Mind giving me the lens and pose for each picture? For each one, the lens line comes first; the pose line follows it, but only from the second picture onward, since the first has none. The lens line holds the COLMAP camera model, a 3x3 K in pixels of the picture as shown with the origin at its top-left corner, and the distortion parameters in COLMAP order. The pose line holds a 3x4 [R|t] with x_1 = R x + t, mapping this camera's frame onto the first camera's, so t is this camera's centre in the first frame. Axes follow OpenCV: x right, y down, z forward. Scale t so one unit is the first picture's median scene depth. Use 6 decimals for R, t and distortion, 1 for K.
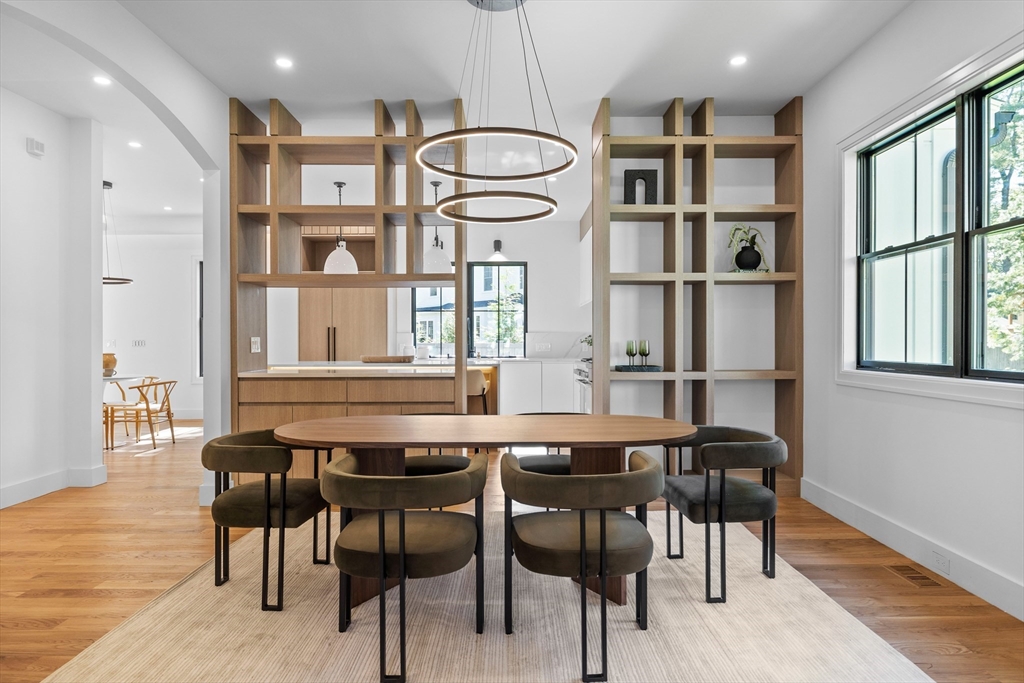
lens RADIAL K [[650.0, 0, 513.9], [0, 650.0, 338.6], [0, 0, 1]] dist [-0.017510, 0.001248]
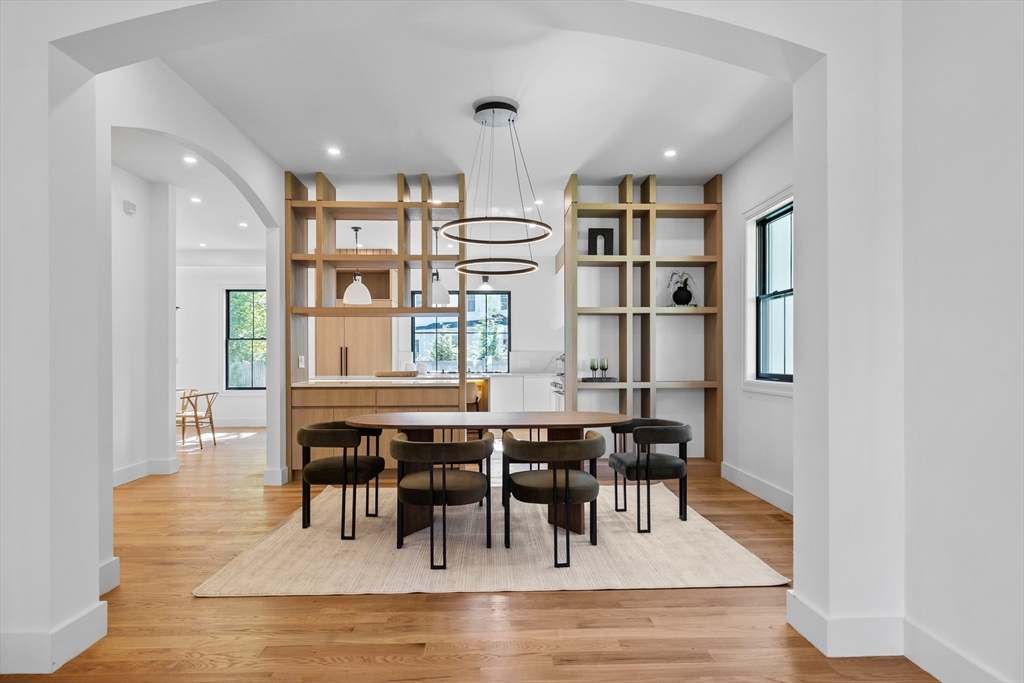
lens RADIAL K [[600.0, 0, 511.9], [0, 600.0, 349.1], [0, 0, 1]] dist [0.005151, -0.000058]
pose [[0.999622, 0.000212, 0.027494, -0.017936], [0.000117, 0.999929, -0.011952, -0.001384], [-0.027495, 0.011951, 0.999551, -0.211560]]
